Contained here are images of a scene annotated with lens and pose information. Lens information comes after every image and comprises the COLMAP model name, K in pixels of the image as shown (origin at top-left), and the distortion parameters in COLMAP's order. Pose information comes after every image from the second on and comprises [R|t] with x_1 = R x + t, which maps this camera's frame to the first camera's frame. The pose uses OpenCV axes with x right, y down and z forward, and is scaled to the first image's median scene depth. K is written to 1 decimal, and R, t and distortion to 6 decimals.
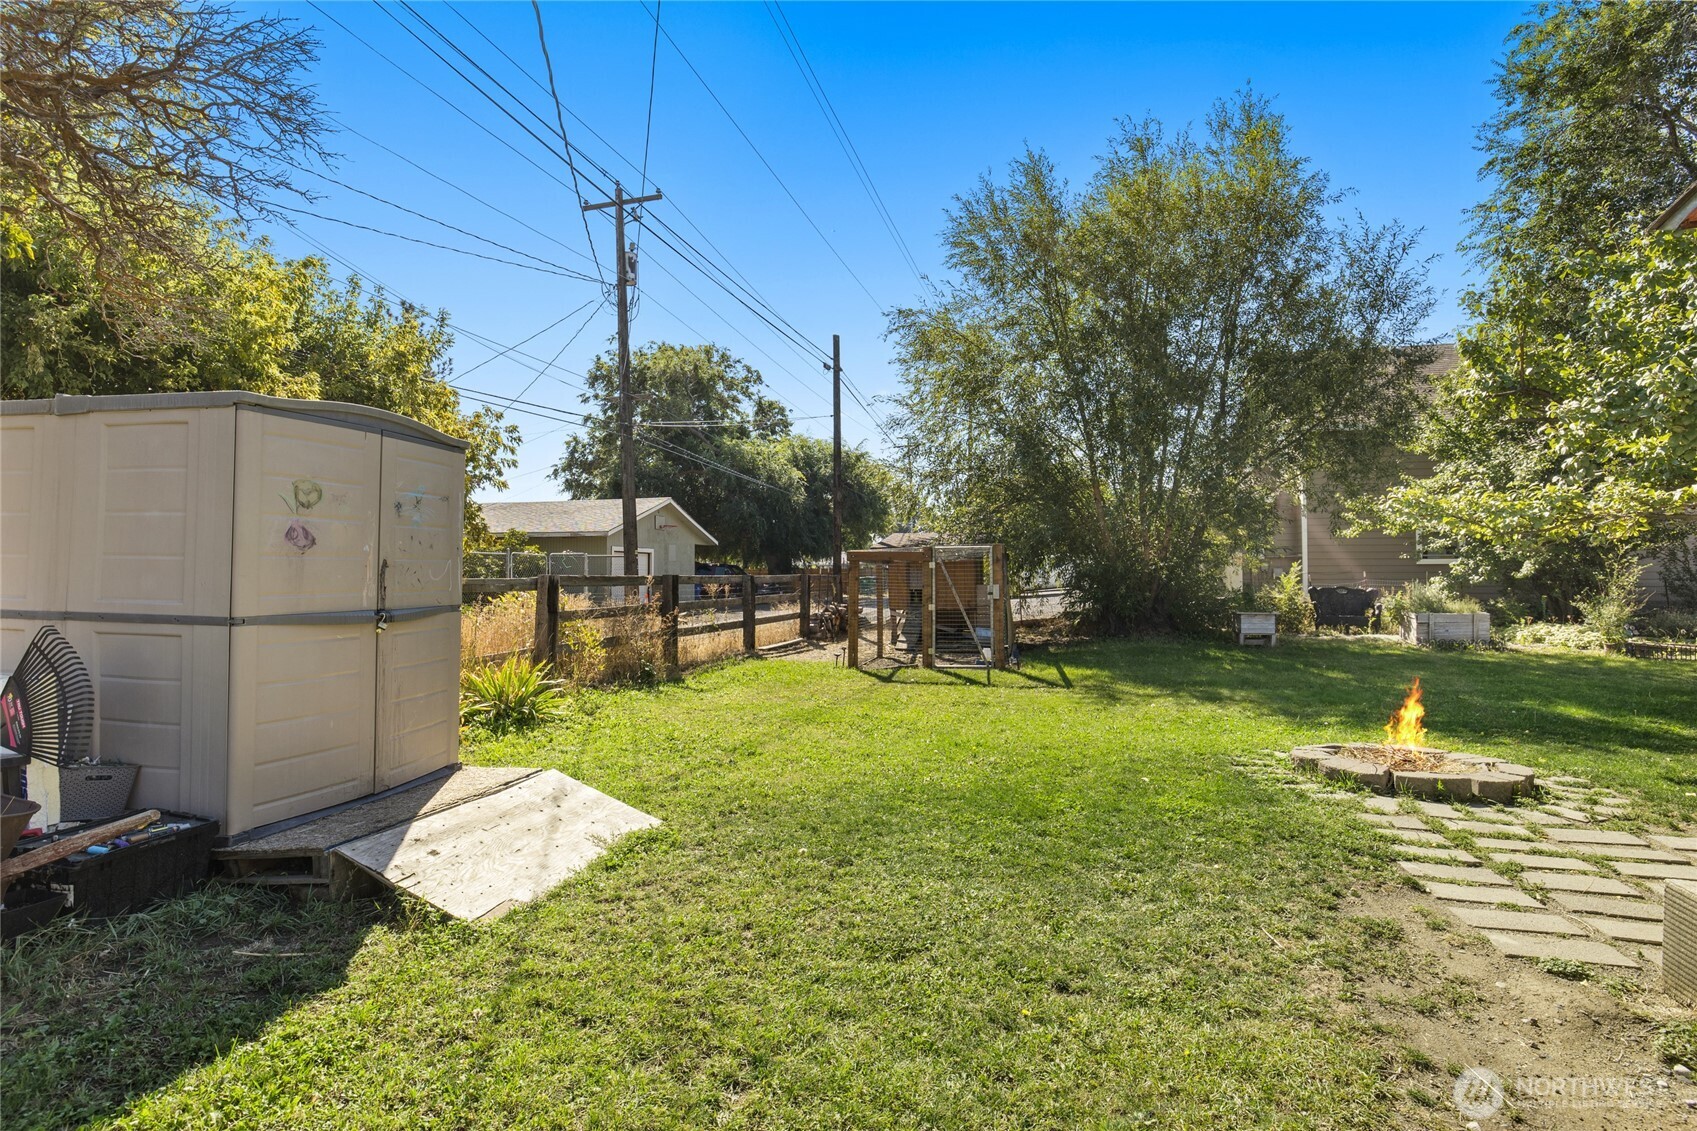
lens RADIAL K [[826.4, 0, 842.3], [0, 826.4, 552.3], [0, 0, 1]] dist [-0.007651, 0.001492]
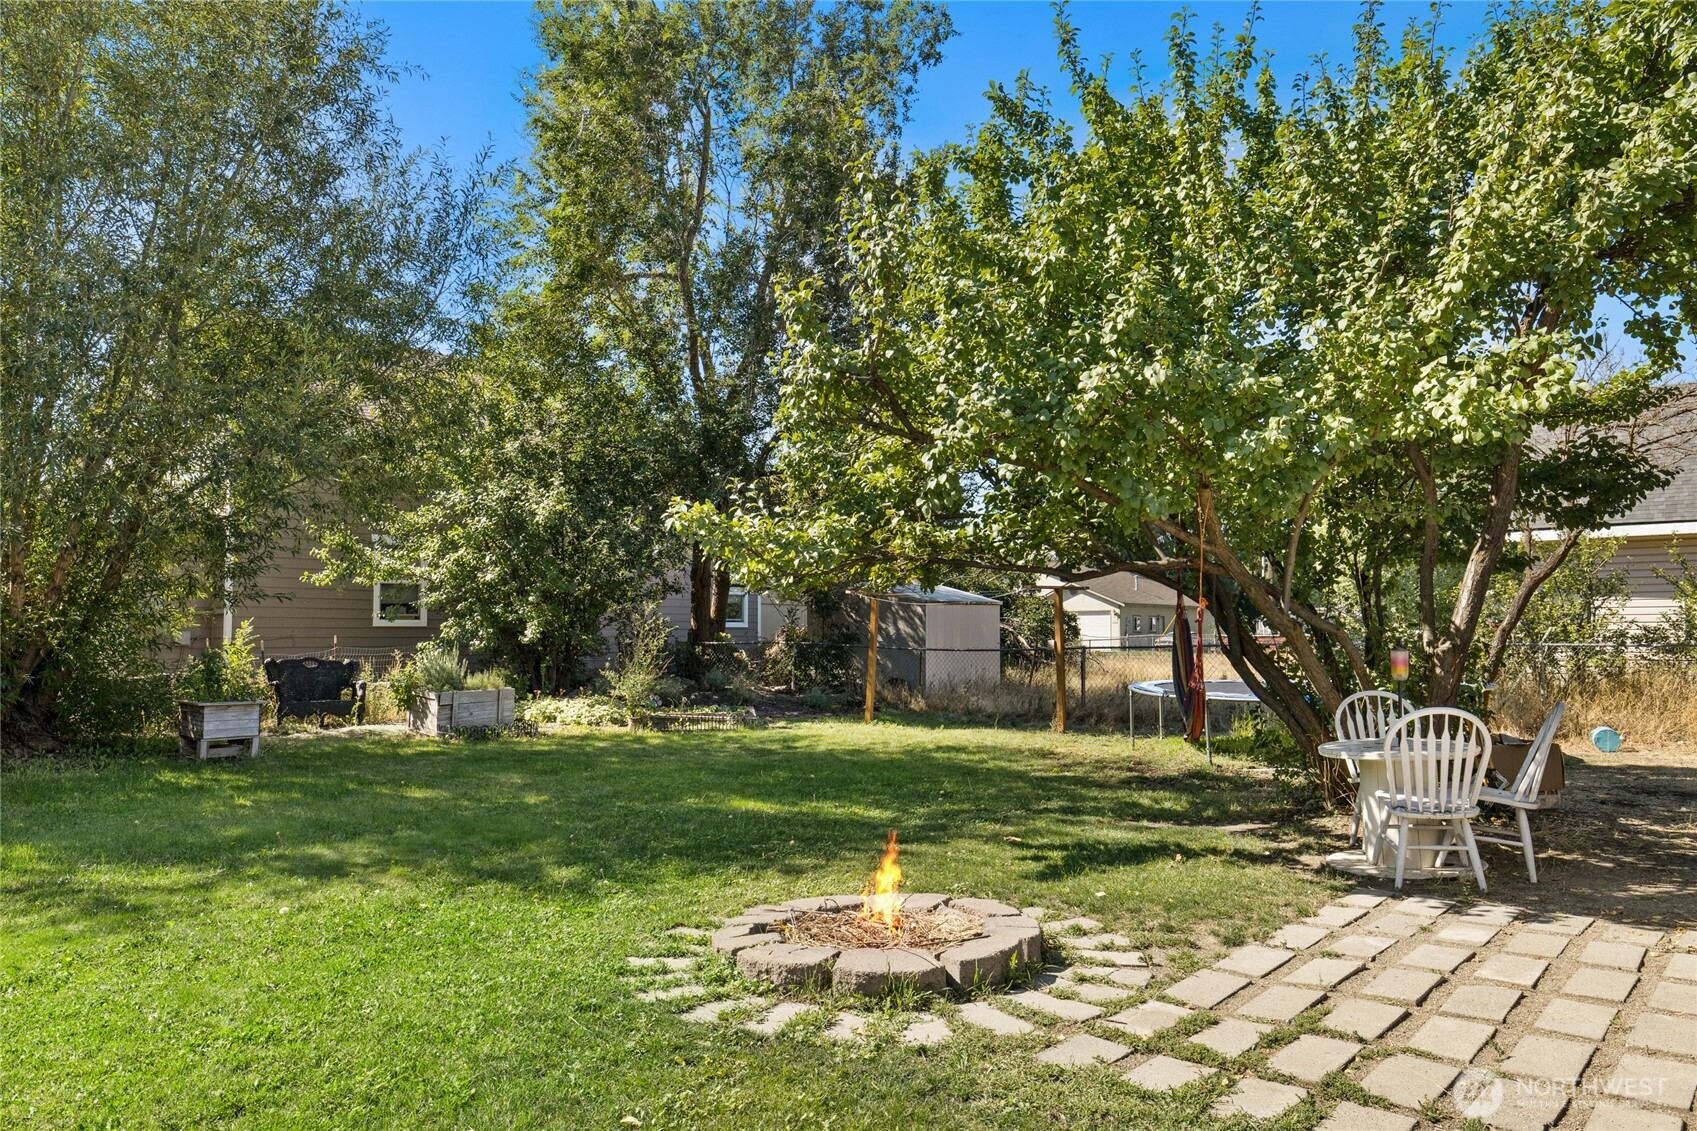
lens RADIAL K [[1134.4, 0, 842.3], [0, 1134.4, 574.1], [0, 0, 1]] dist [-0.007136, 0.000038]
pose [[0.445730, 0.050898, 0.893719, -0.035248], [-0.018834, 0.998694, -0.047484, 0.011362], [-0.894969, 0.004333, 0.446107, 0.241781]]
